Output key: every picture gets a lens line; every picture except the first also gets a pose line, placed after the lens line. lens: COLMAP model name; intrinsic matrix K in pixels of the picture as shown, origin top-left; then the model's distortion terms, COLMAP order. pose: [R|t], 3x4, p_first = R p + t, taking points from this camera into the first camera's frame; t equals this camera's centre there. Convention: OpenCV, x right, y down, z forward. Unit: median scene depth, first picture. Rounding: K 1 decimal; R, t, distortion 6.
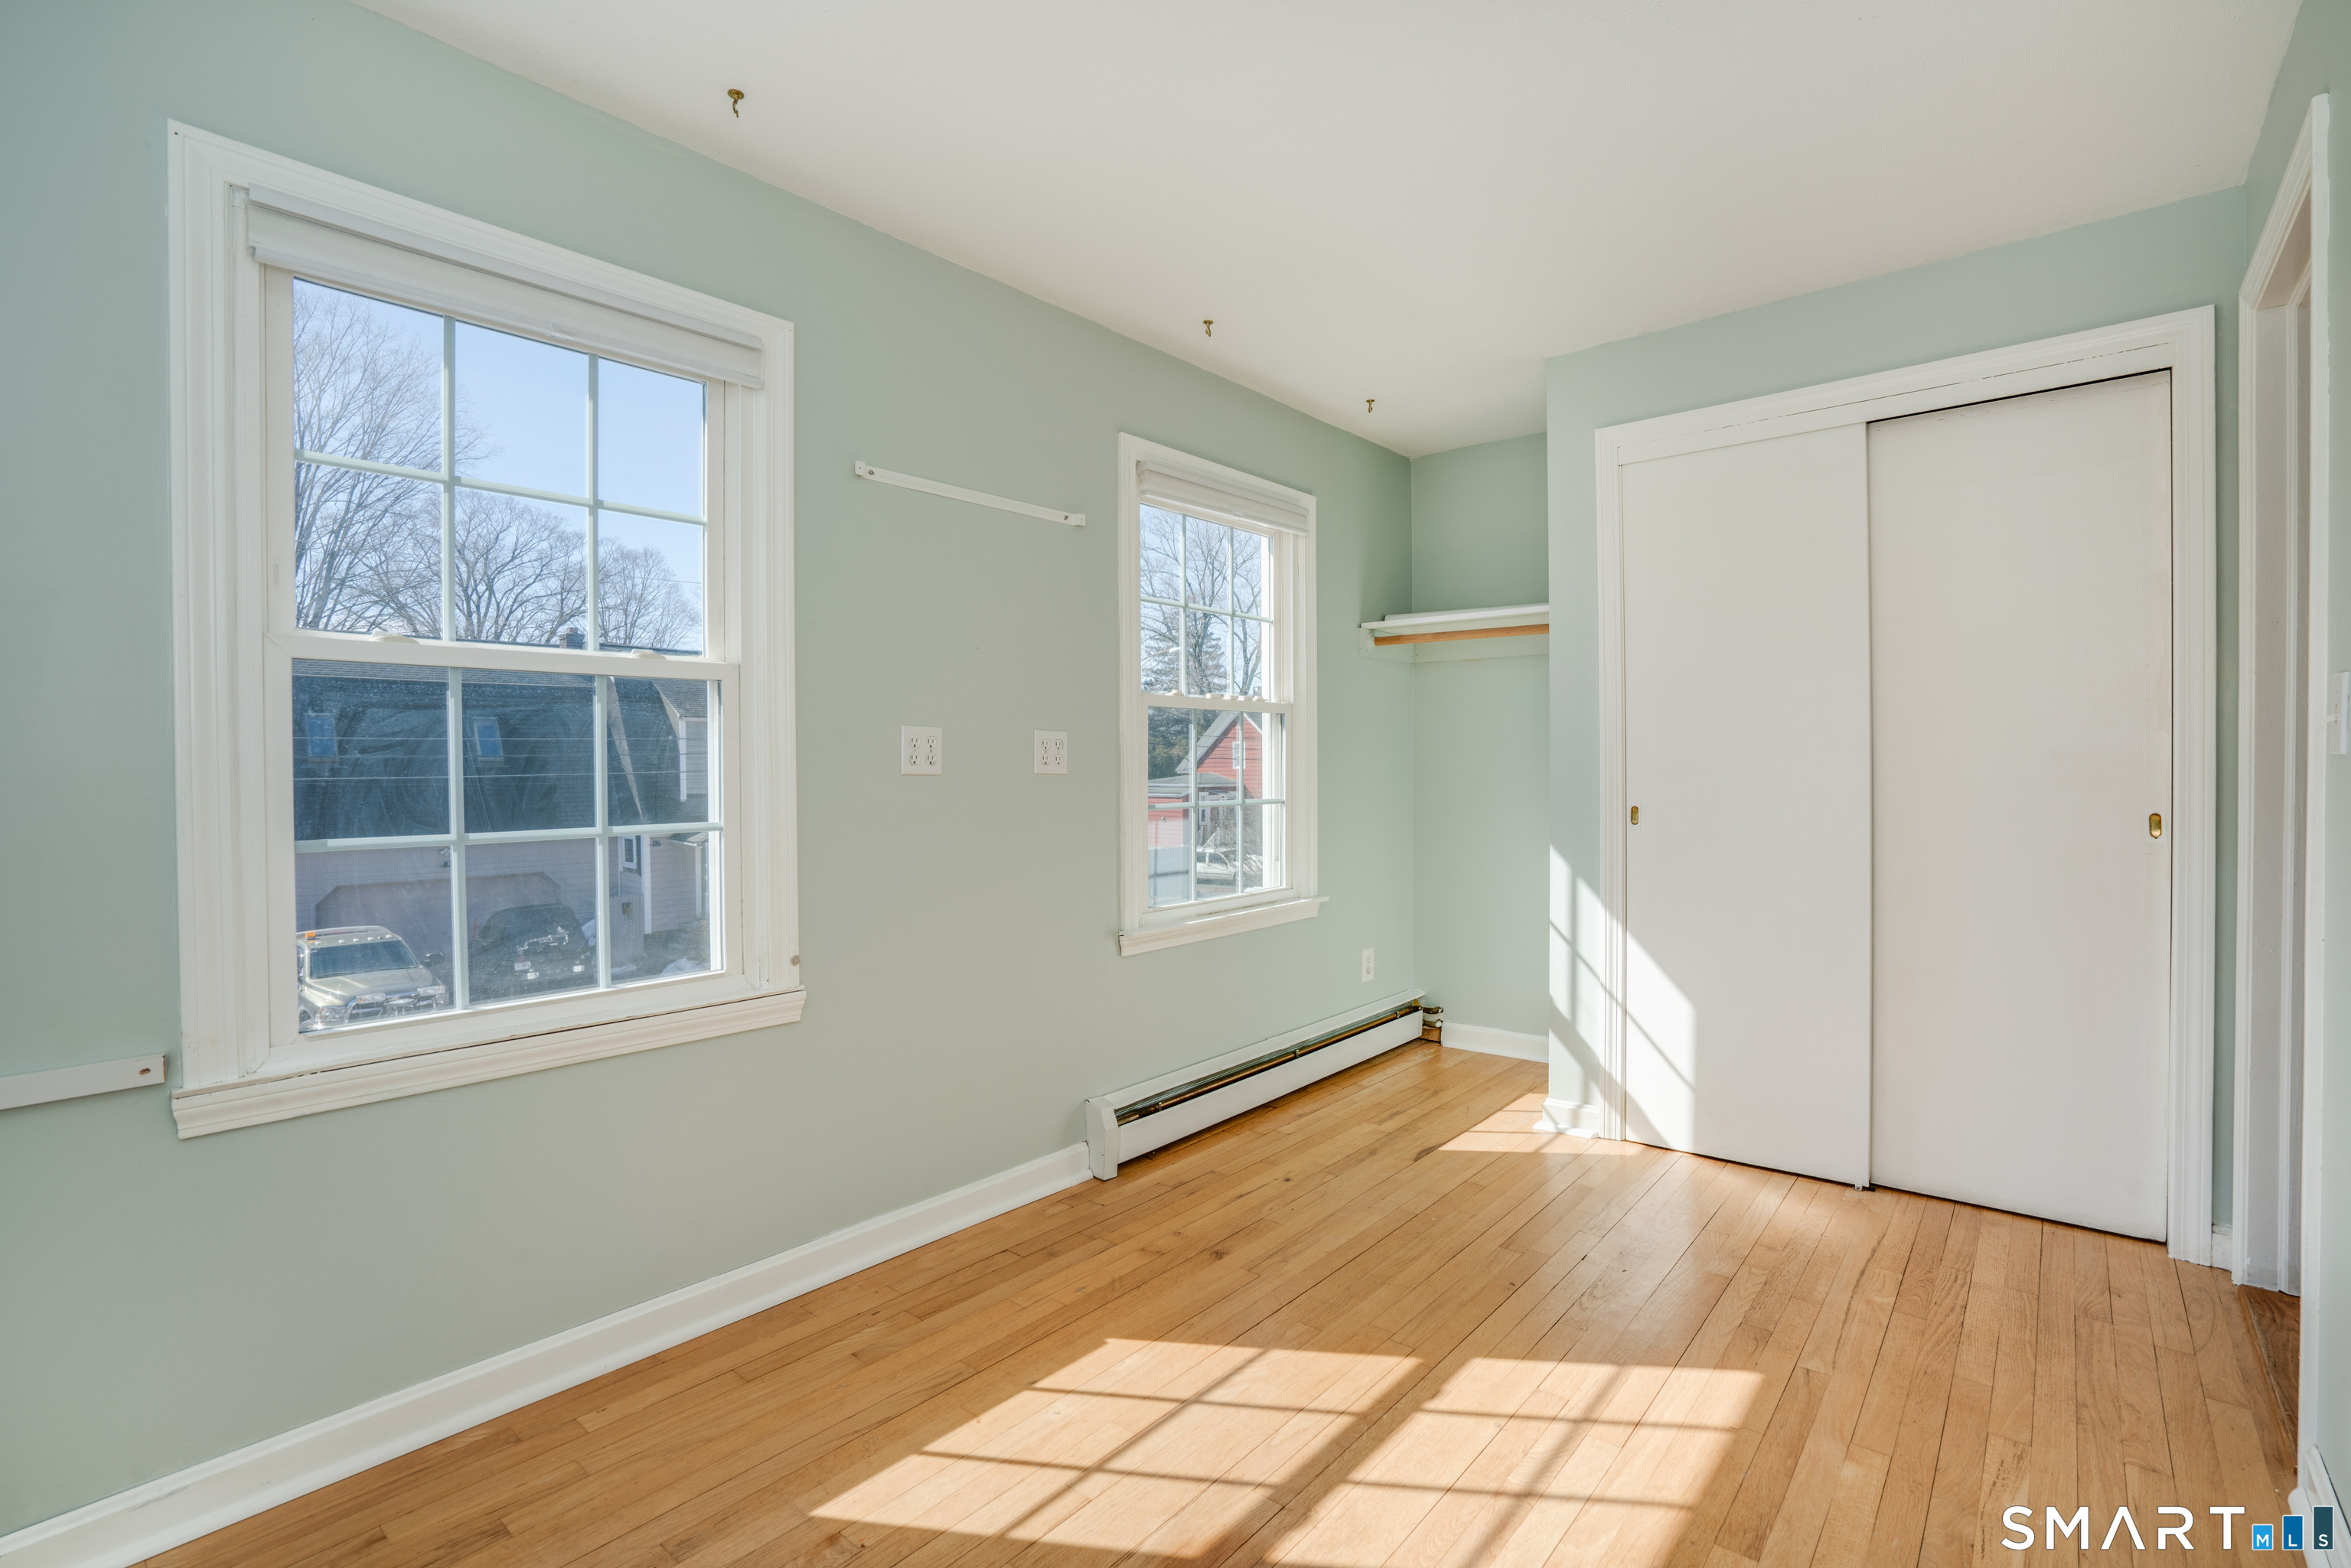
lens RADIAL K [[1051.1, 0, 1175.5], [0, 1051.1, 784.0], [0, 0, 1]] dist [0.001148, 0.000521]
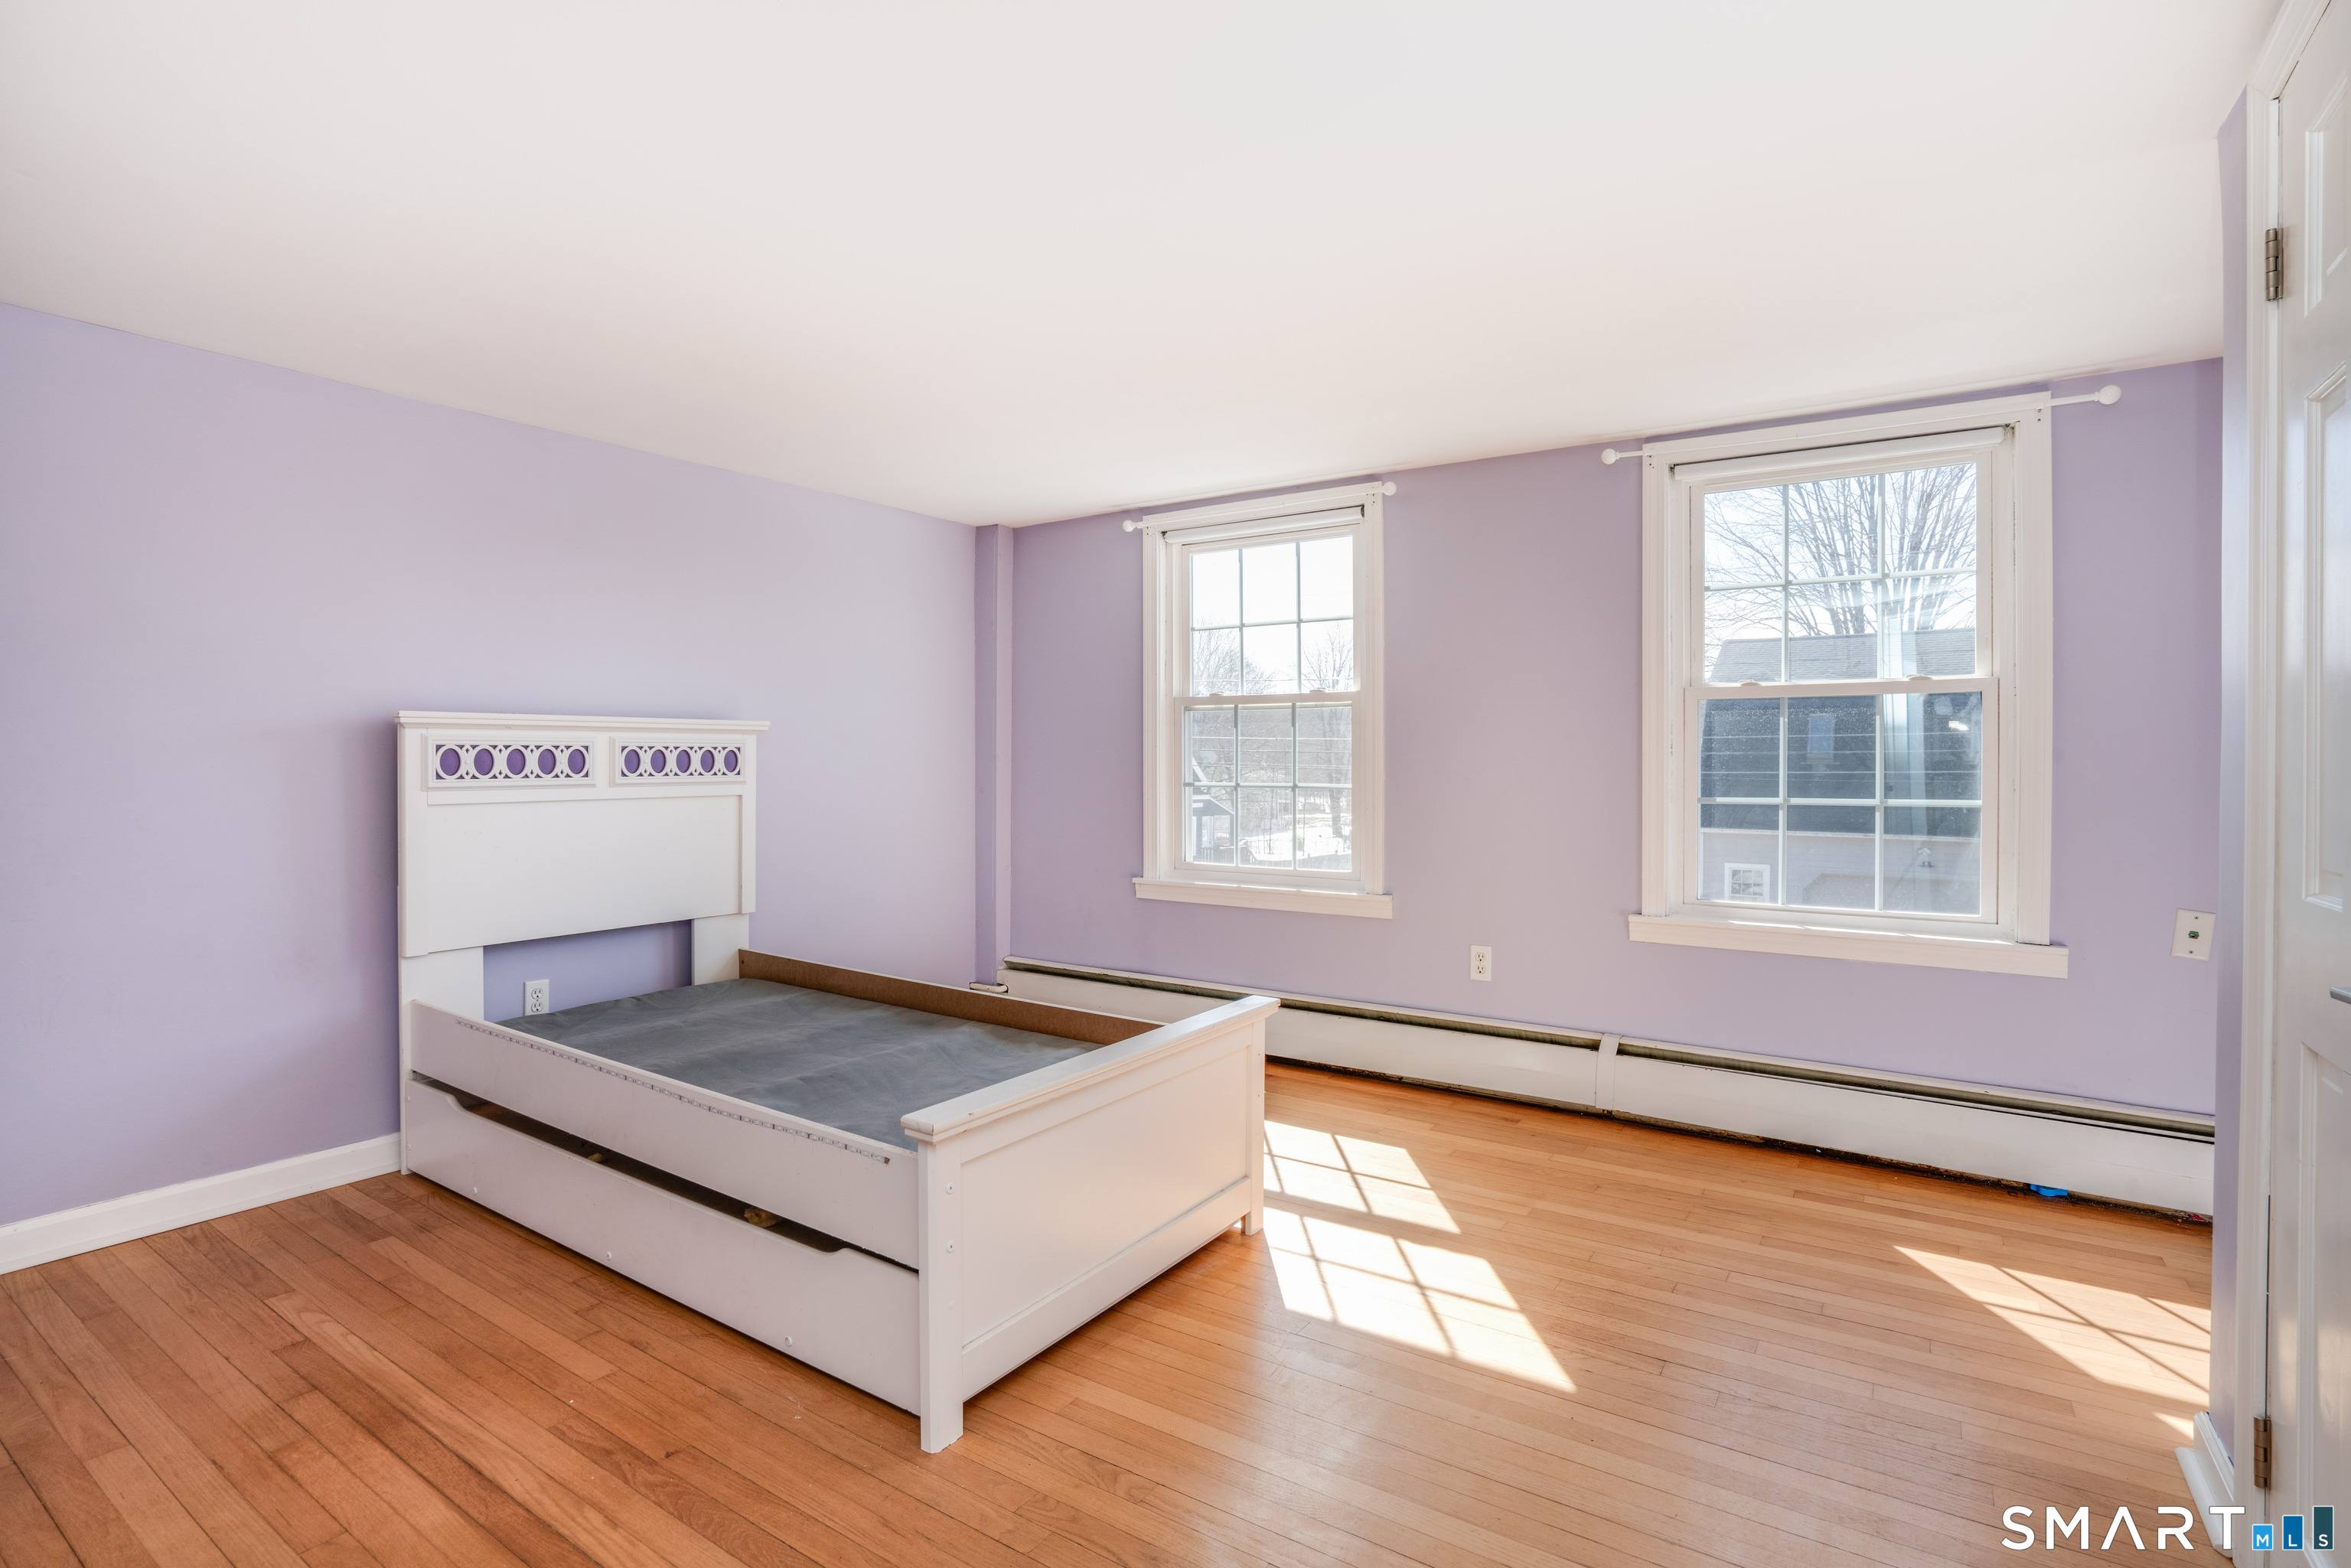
lens RADIAL K [[1108.9, 0, 1174.7], [0, 1108.9, 775.7], [0, 0, 1]] dist [-0.013944, 0.000526]
pose [[0.146680, 0.034271, -0.988590, 1.595615], [-0.009302, 0.999403, 0.033265, -0.046715], [0.989140, 0.004317, 0.146911, 0.510713]]
